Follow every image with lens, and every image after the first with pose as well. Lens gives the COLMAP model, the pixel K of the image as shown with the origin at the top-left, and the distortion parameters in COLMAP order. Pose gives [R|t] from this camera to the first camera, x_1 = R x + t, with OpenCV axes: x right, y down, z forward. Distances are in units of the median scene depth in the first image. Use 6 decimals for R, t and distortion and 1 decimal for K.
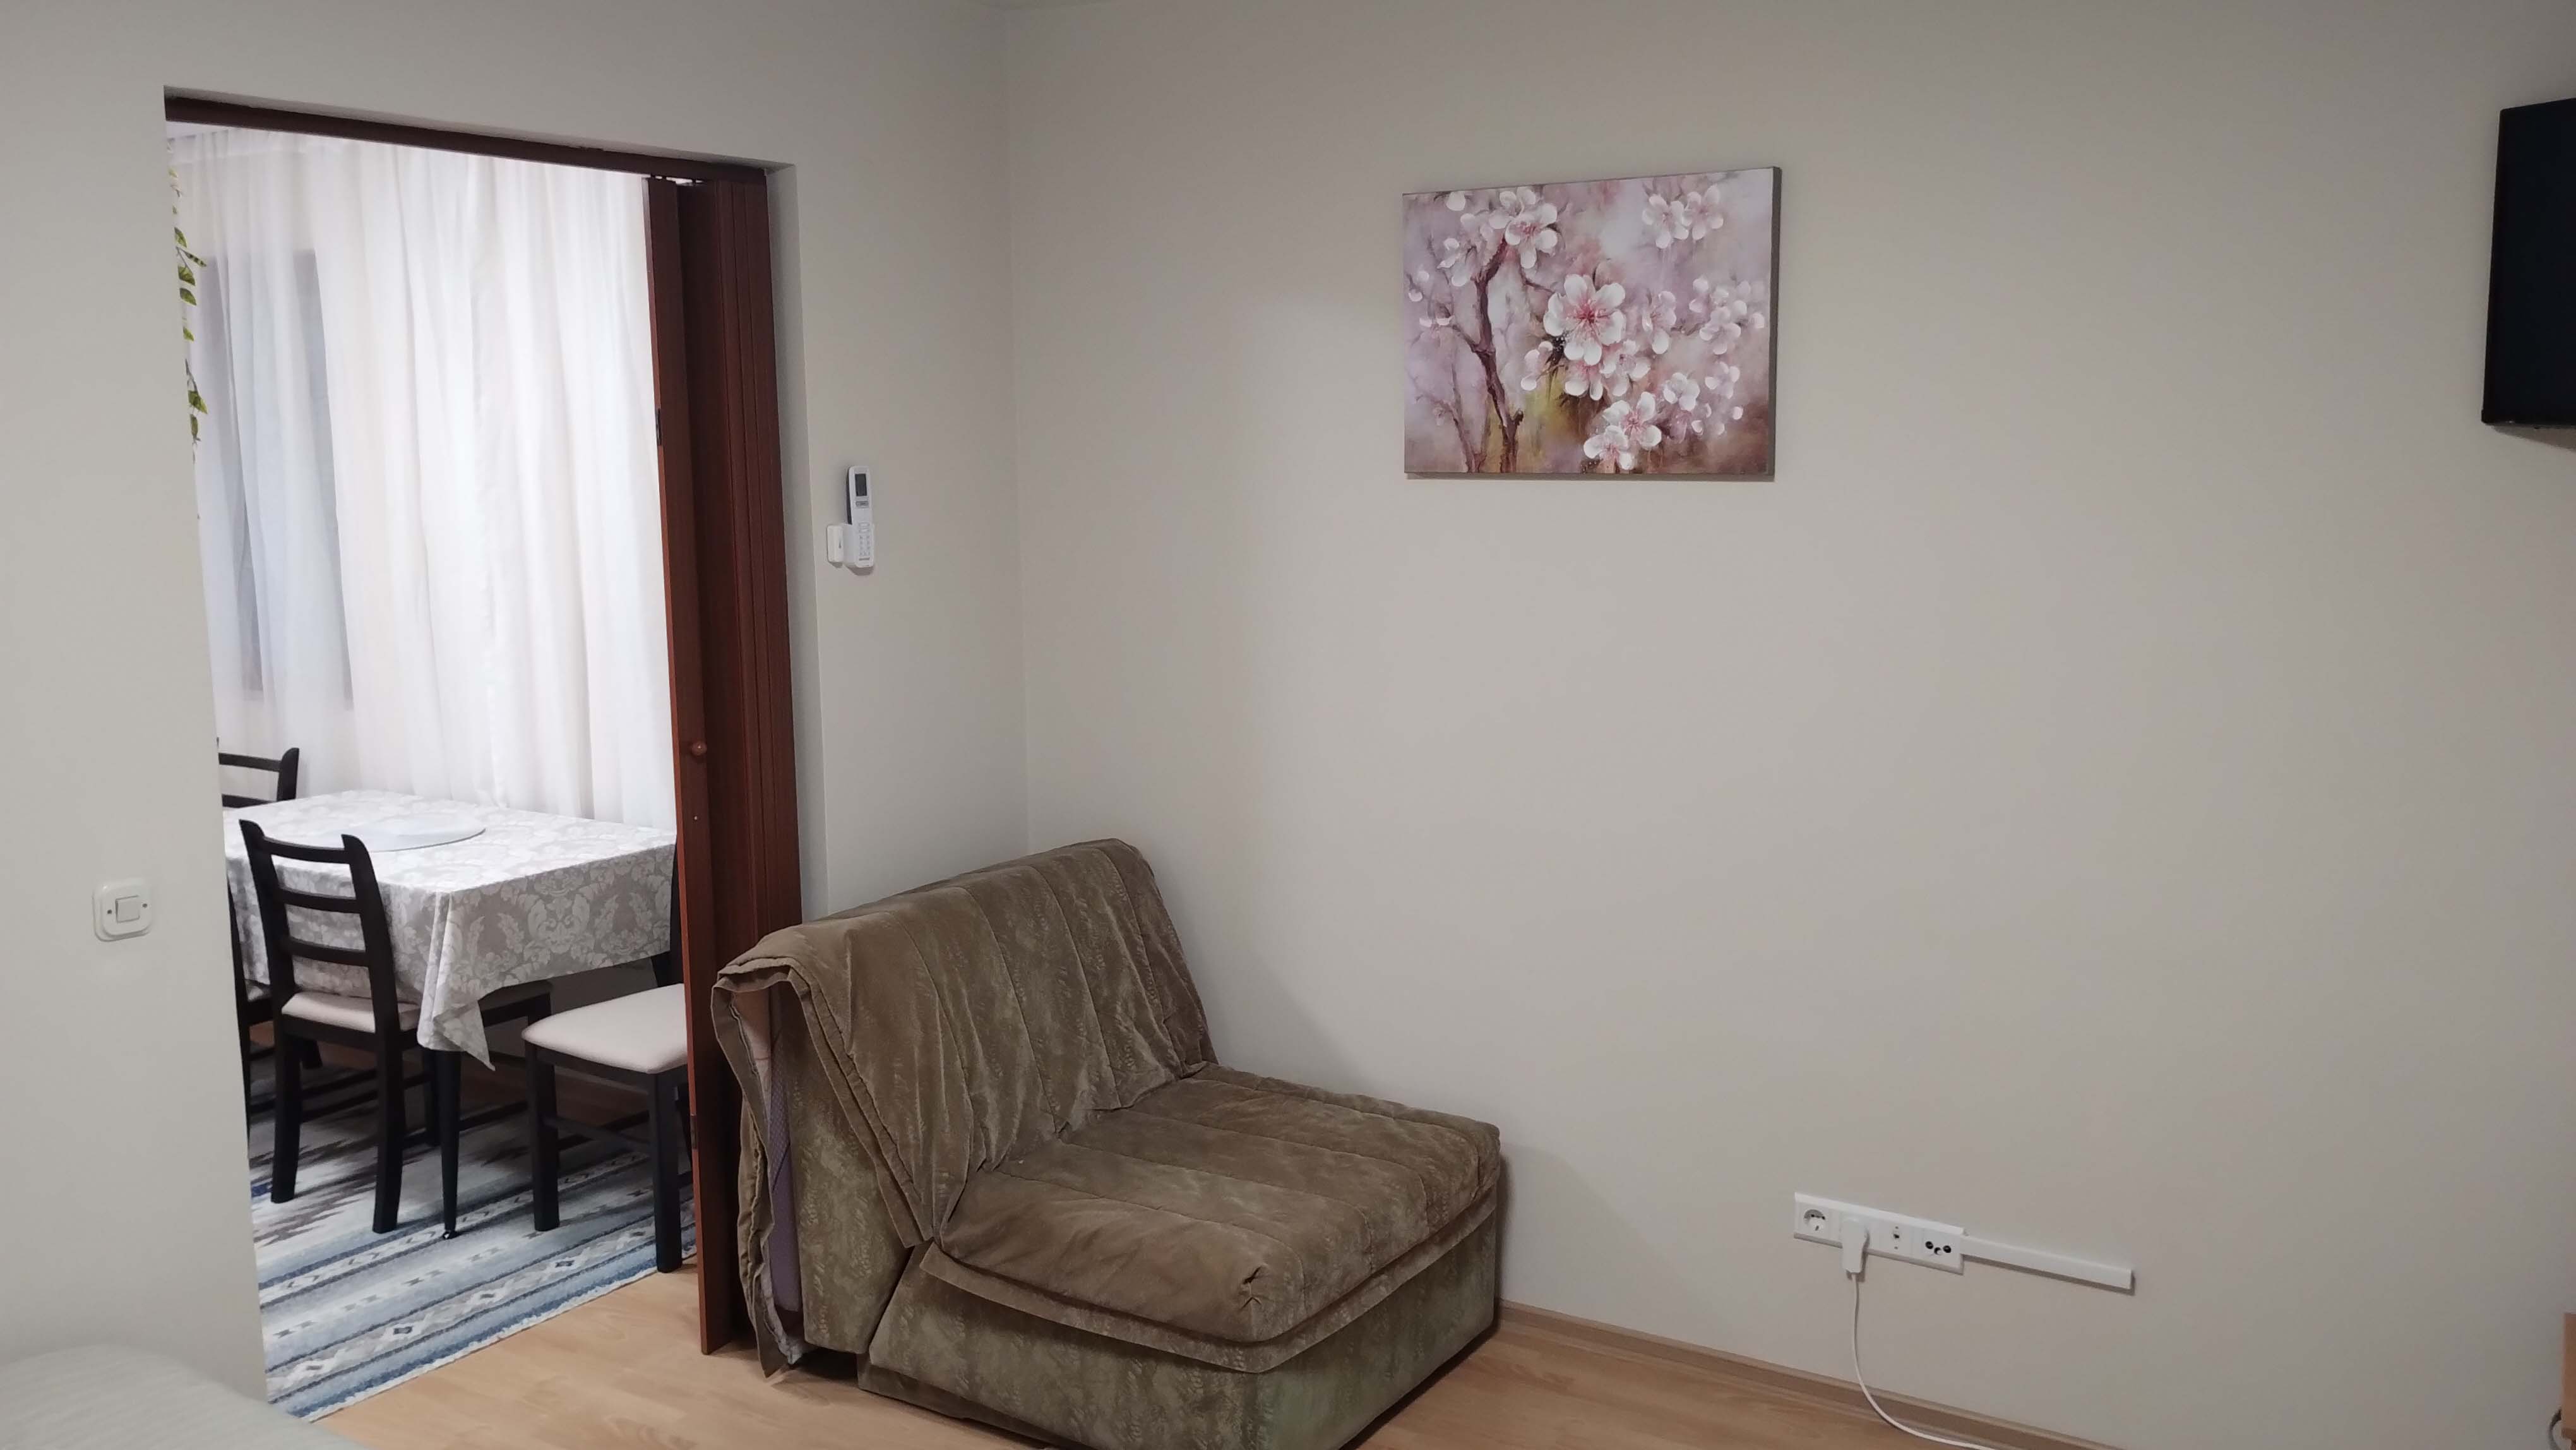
lens RADIAL K [[2118.8, 0, 1290.5], [0, 2118.8, 708.2], [0, 0, 1]] dist [0.053274, -0.056535]
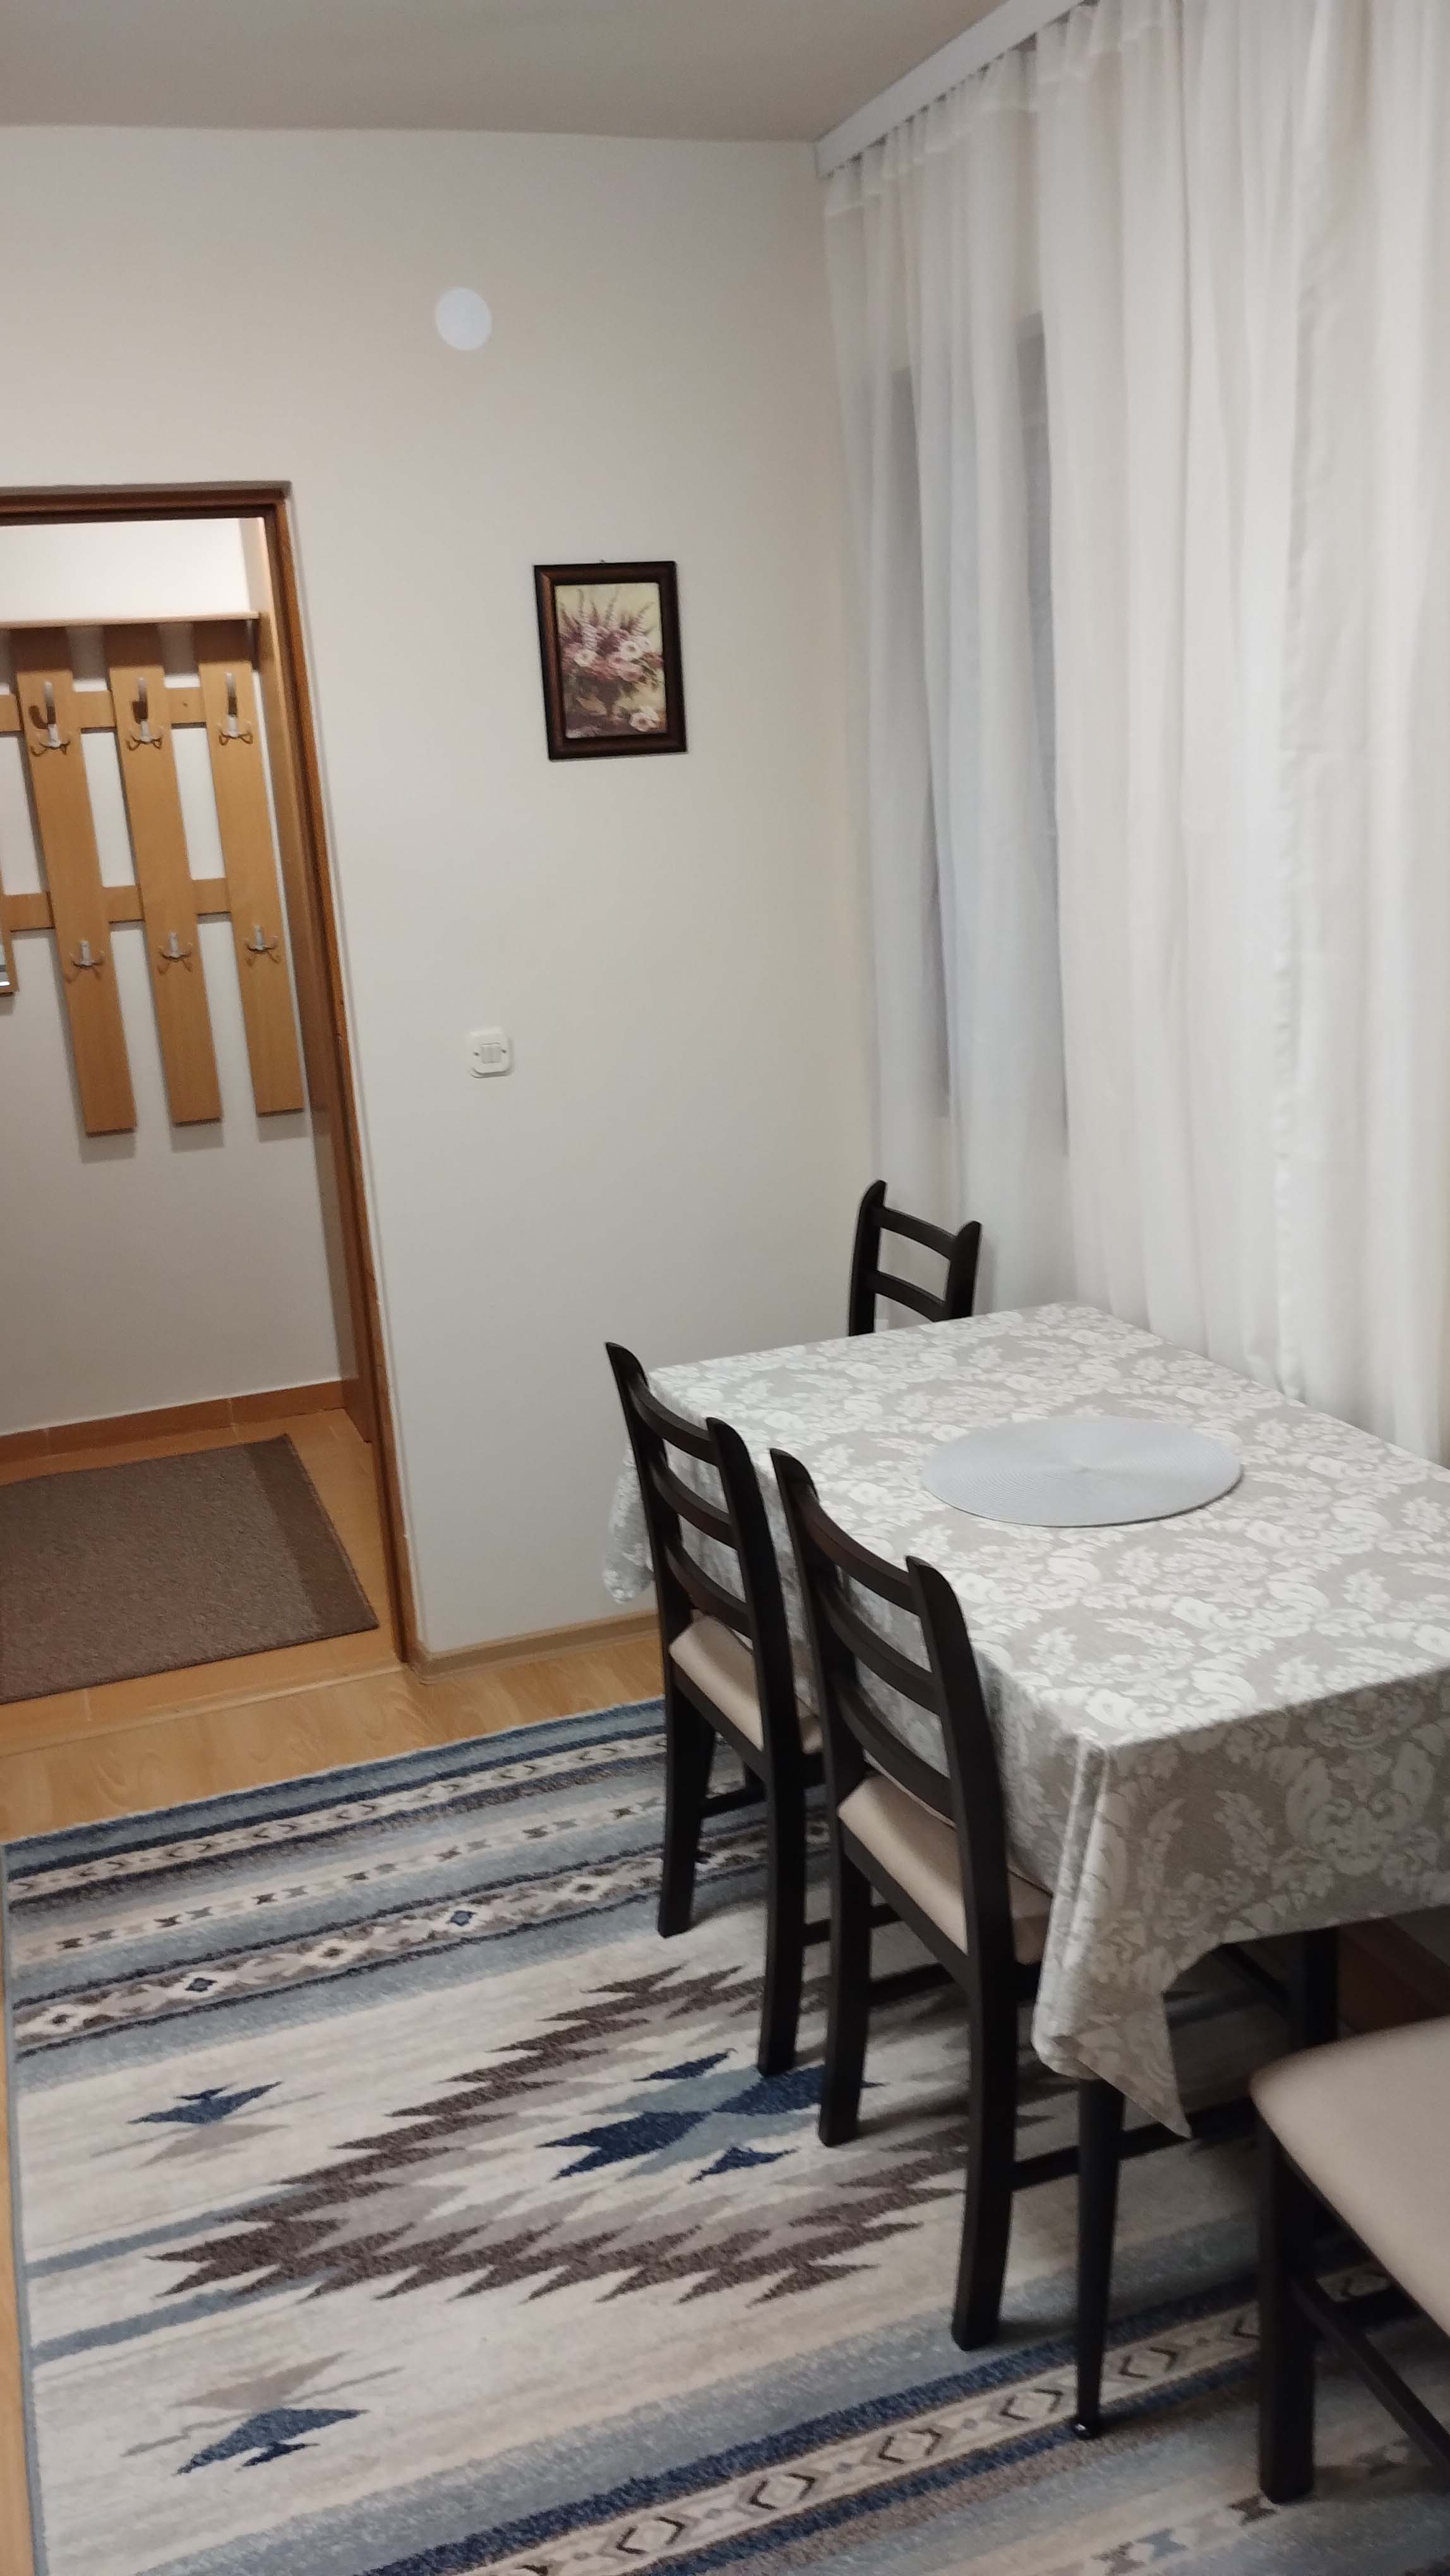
lens RADIAL K [[2158.9, 0, 720.9], [0, 2158.9, 1367.0], [0, 0, 1]] dist [0.061278, -0.061893]
pose [[0.794085, 0.124926, -0.594829, -0.197776], [-0.017868, 0.983025, 0.182601, -0.062914], [0.607543, -0.134373, 0.782838, 0.596252]]
